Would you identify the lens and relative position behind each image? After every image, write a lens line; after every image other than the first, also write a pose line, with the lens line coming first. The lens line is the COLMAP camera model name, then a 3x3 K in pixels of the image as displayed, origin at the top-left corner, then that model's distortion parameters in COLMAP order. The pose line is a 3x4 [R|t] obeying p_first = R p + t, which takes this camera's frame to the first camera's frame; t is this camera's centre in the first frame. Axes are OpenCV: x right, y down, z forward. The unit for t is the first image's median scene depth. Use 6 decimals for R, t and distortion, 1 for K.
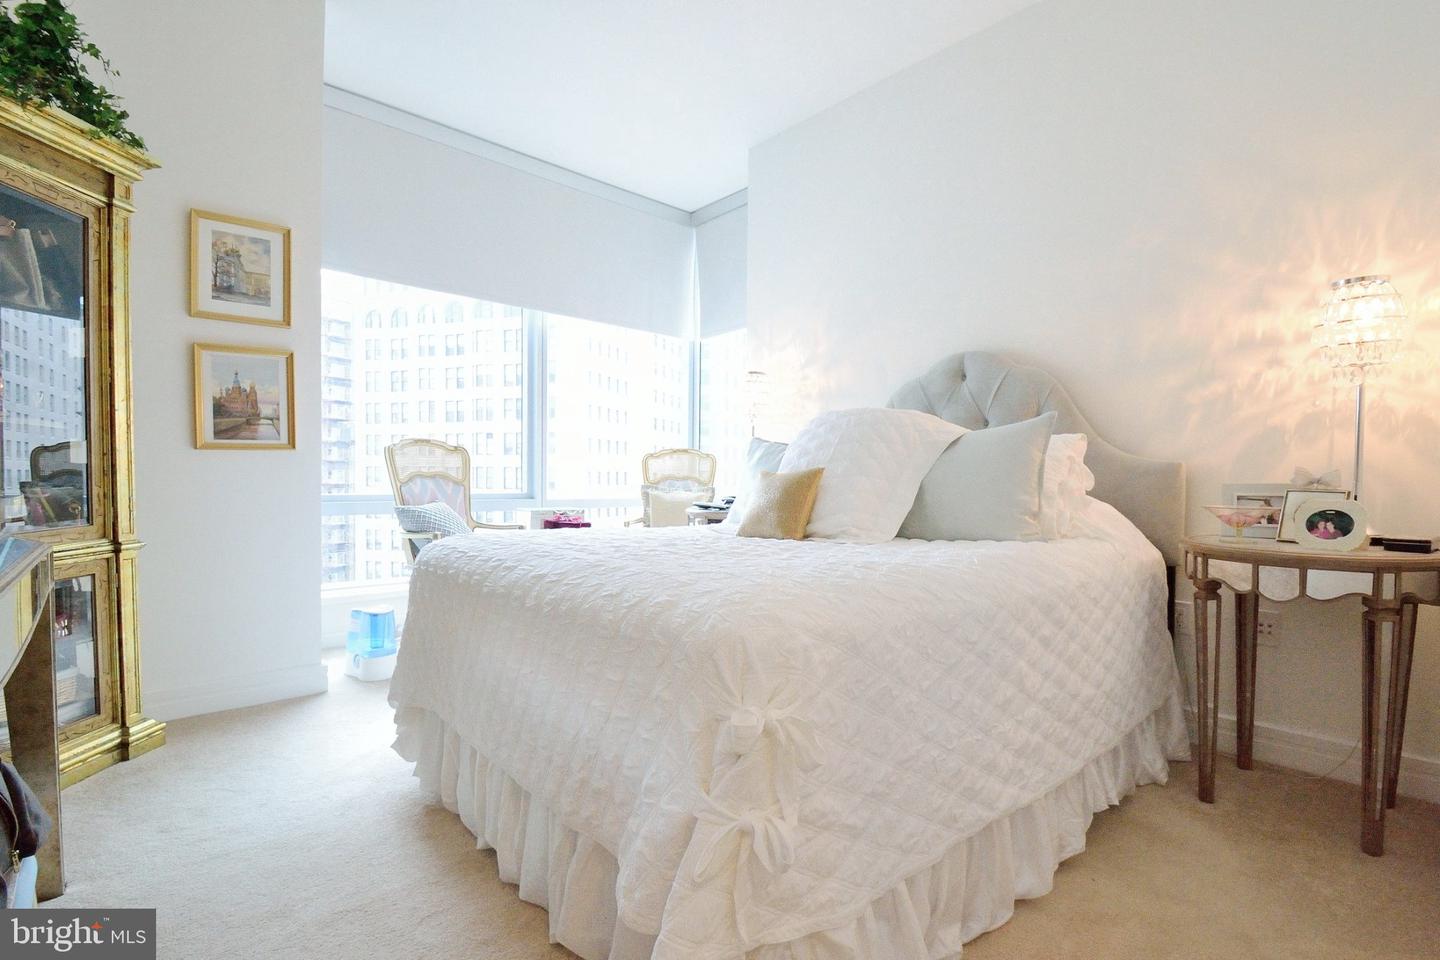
lens RADIAL K [[649.1, 0, 720.2], [0, 649.1, 485.0], [0, 0, 1]] dist [0.014863, -0.023652]
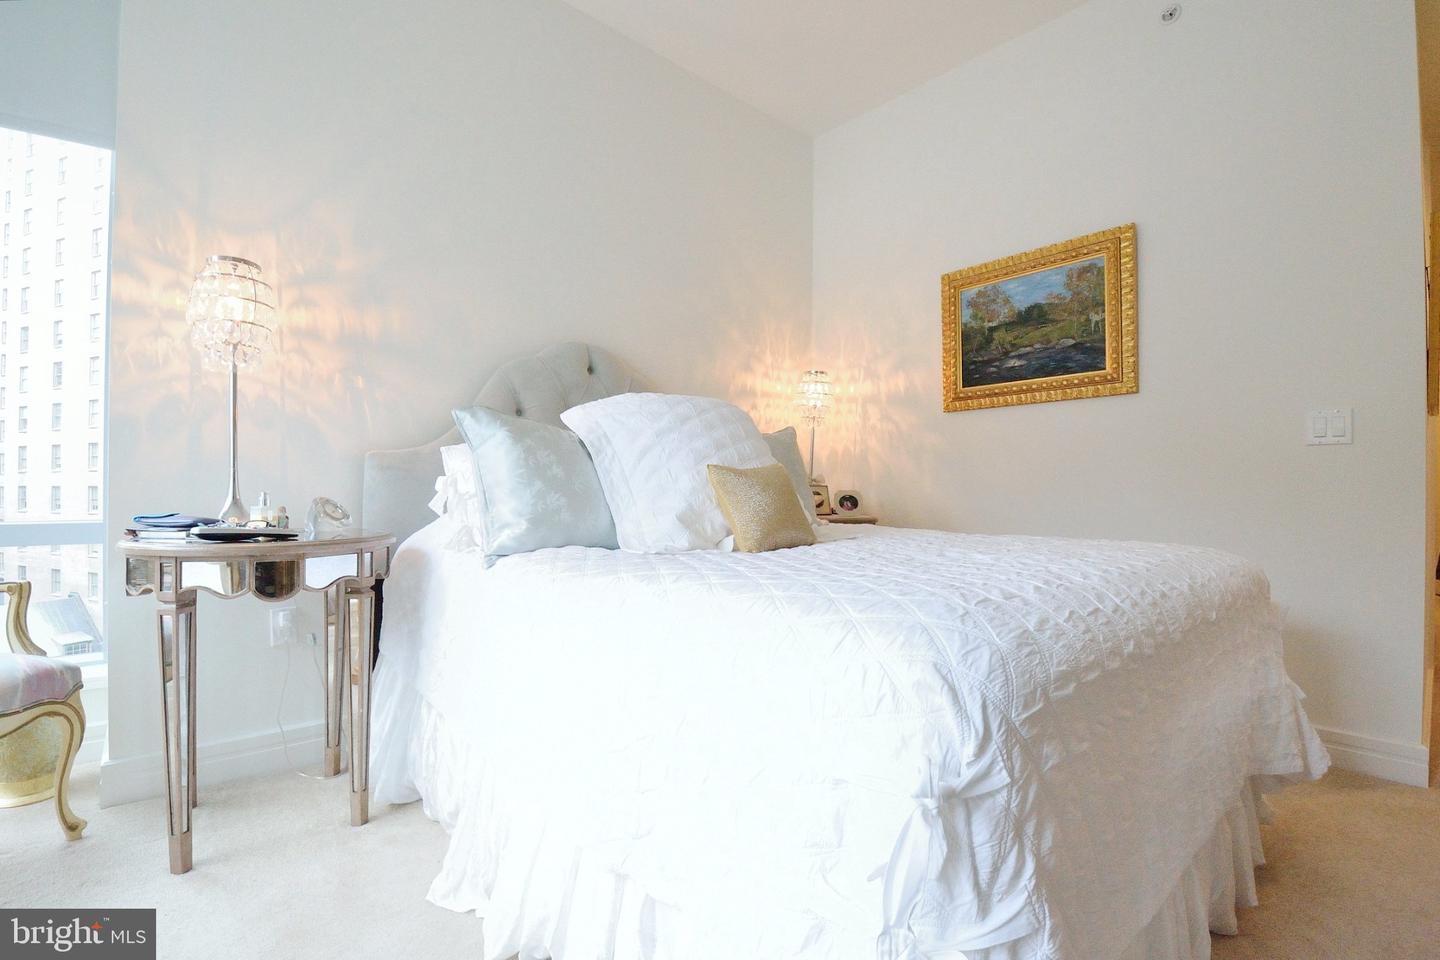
lens RADIAL K [[649.1, 0, 720.2], [0, 649.1, 485.0], [0, 0, 1]] dist [0.014863, -0.023652]
pose [[0.013087, -0.005439, 0.999900, -0.773475], [0.005003, 0.999973, 0.005374, -0.002927], [-0.999902, 0.004932, 0.013114, 1.075930]]
